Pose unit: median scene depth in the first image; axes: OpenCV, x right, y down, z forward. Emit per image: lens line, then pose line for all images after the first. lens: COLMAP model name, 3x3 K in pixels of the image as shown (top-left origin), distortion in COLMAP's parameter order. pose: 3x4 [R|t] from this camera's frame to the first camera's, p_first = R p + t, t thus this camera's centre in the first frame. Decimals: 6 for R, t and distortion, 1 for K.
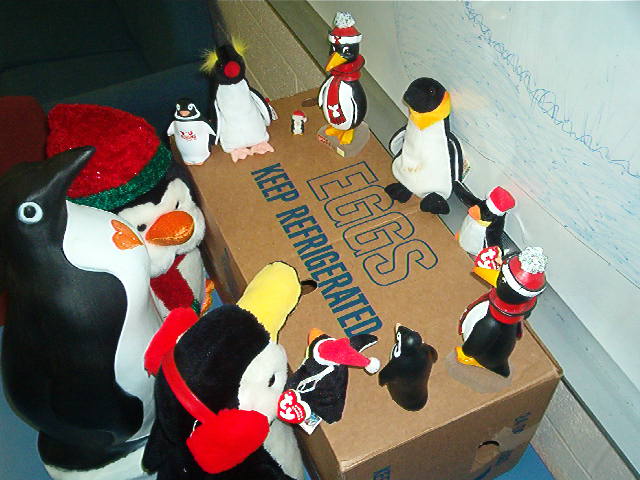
lens RADIAL K [[718.2, 0, 324.2], [0, 718.2, 253.4], [0, 0, 1]] dist [-0.043686, -0.058170]
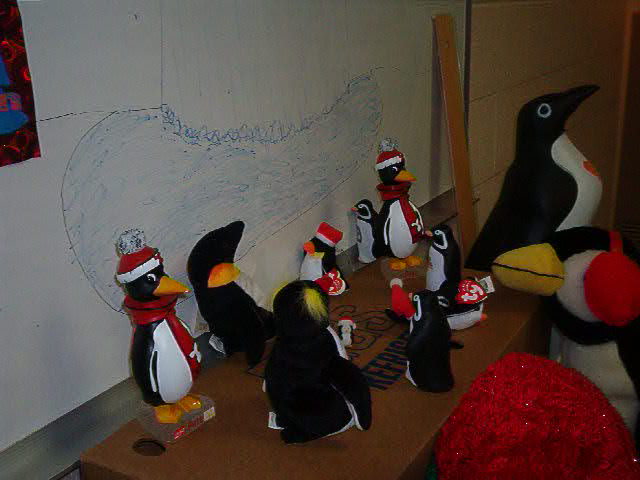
lens RADIAL K [[718.2, 0, 324.2], [0, 718.2, 253.4], [0, 0, 1]] dist [-0.043686, -0.058170]
pose [[-0.531799, -0.241928, 0.811579, -0.636496], [0.678589, 0.451612, 0.579279, -0.624504], [-0.506663, 0.858788, -0.075997, 0.982633]]
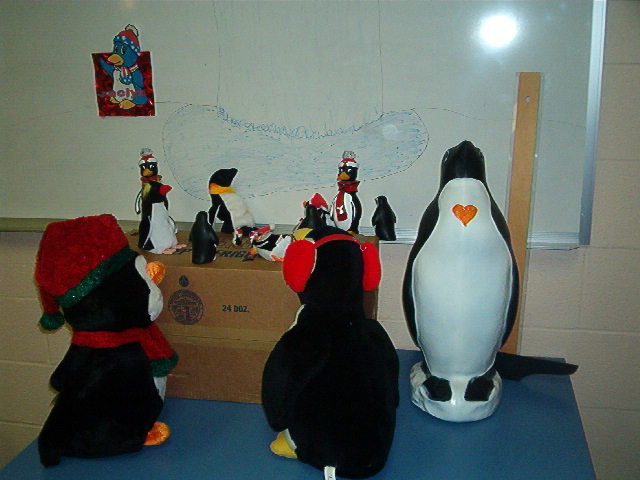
lens RADIAL K [[718.2, 0, 324.2], [0, 718.2, 253.4], [0, 0, 1]] dist [-0.043686, -0.058170]
pose [[0.602820, -0.216348, 0.767985, -1.108988], [0.613877, 0.740612, -0.273218, 0.555216], [-0.509669, 0.636150, 0.579267, -0.050849]]
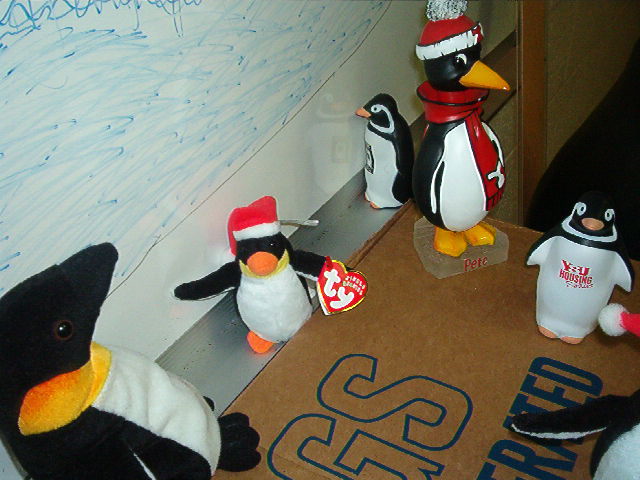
lens RADIAL K [[744.3, 0, 349.5], [0, 744.3, 240.0], [0, 0, 1]] dist [0.012888, -0.071251]
pose [[-0.591880, -0.445915, 0.671445, -0.158307], [0.618437, 0.283011, 0.733104, -0.386526], [-0.516928, 0.849155, 0.108262, 0.833241]]
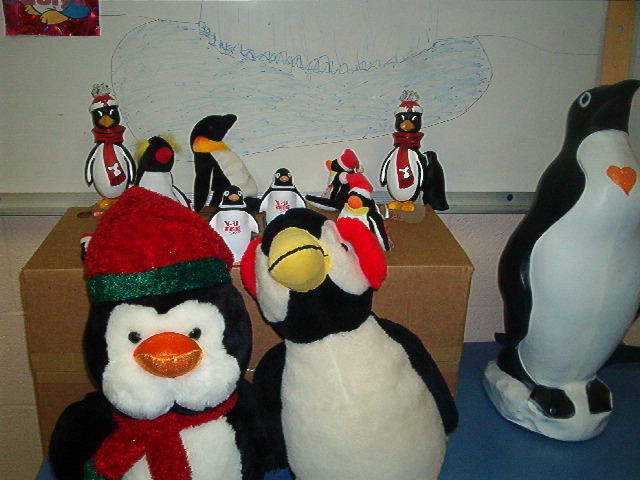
lens RADIAL K [[718.2, 0, 324.2], [0, 718.2, 253.4], [0, 0, 1]] dist [-0.043686, -0.058170]
pose [[0.325502, -0.307395, 0.894179, -0.964815], [0.694611, 0.719365, -0.005556, 0.077263], [-0.641533, 0.622915, 0.447675, 0.440018]]
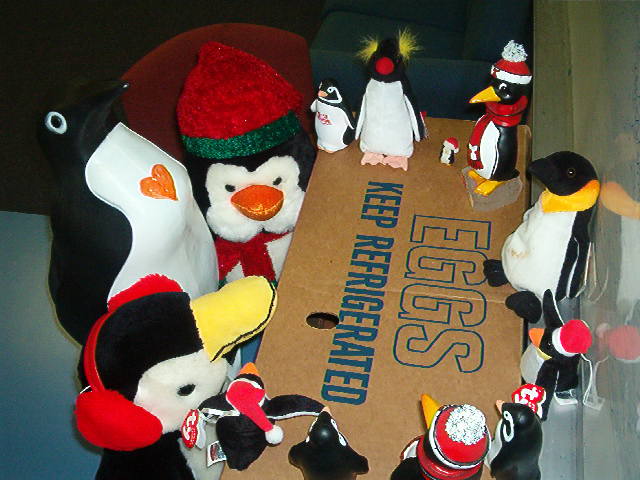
lens RADIAL K [[718.2, 0, 324.2], [0, 718.2, 253.4], [0, 0, 1]] dist [-0.043686, -0.058170]
pose [[0.804957, 0.425195, -0.413828, 0.281218], [-0.418698, 0.901246, 0.111570, -0.116569], [0.420400, 0.083460, 0.903492, 0.187483]]
